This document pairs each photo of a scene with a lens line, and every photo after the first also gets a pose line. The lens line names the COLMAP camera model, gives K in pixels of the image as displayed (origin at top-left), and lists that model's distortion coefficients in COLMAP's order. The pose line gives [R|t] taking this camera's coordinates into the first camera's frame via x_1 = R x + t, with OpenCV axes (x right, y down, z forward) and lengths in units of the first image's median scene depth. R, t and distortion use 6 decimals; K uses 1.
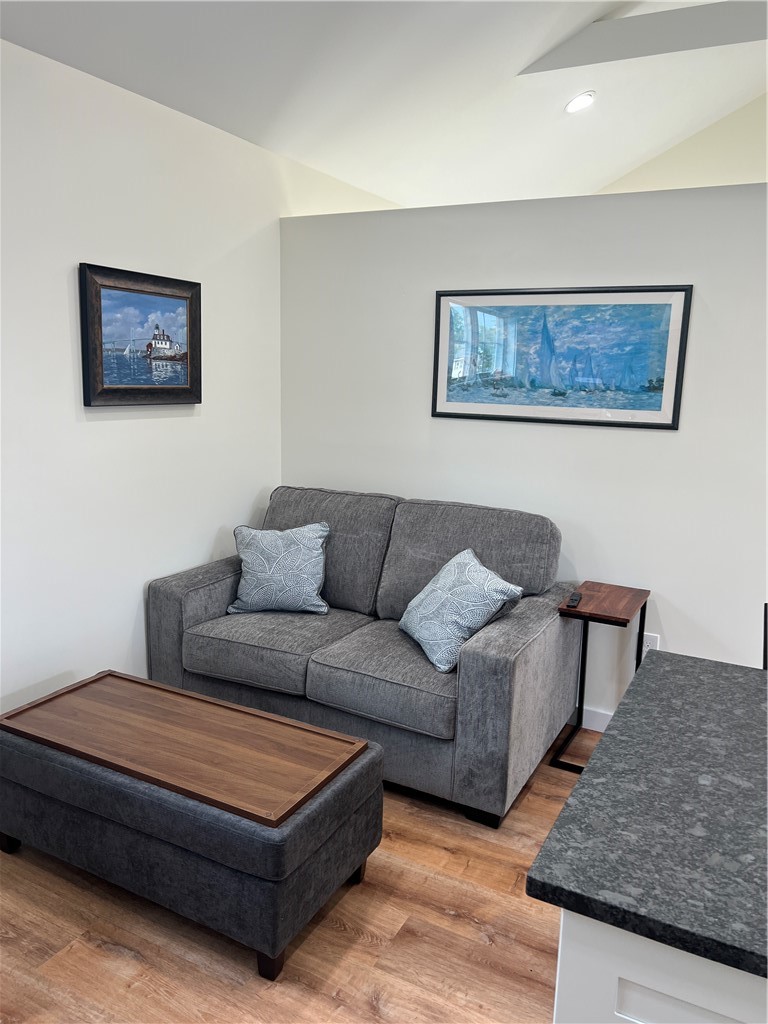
lens RADIAL K [[771.2, 0, 381.0], [0, 771.2, 509.6], [0, 0, 1]] dist [0.037892, -0.040380]
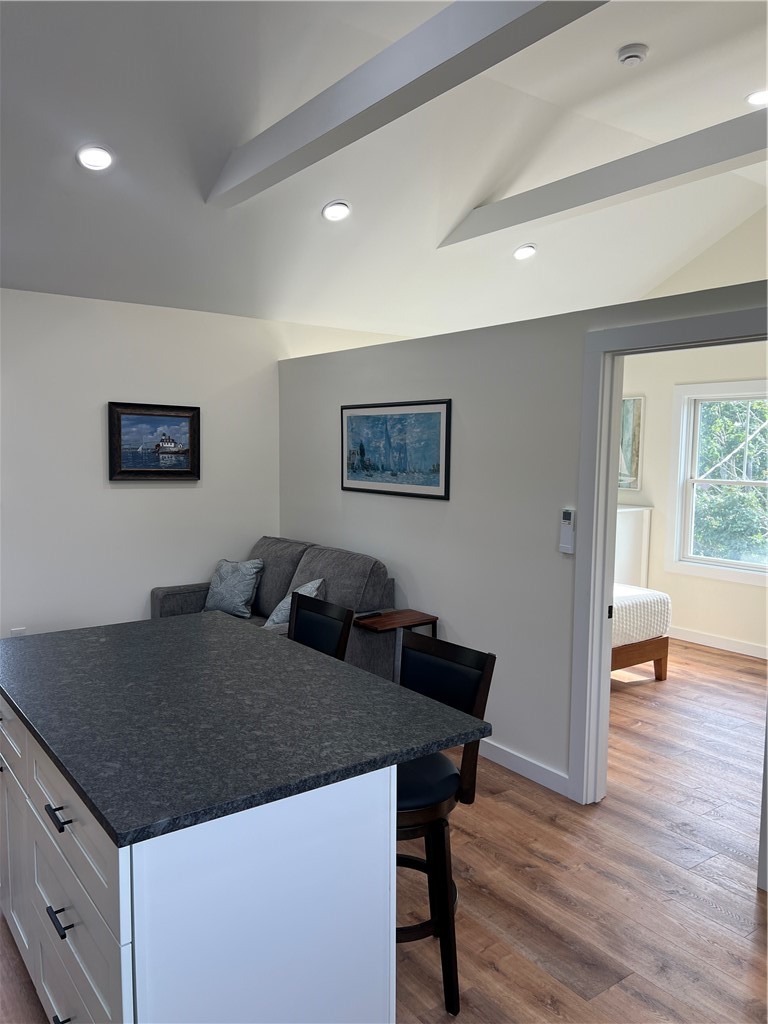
lens RADIAL K [[771.2, 0, 382.0], [0, 771.2, 517.1], [0, 0, 1]] dist [0.037892, -0.040380]
pose [[0.904044, 0.025798, -0.426659, 0.849575], [-0.069614, 0.993736, -0.087418, 0.055658], [0.421732, 0.108731, 0.900178, -0.289693]]
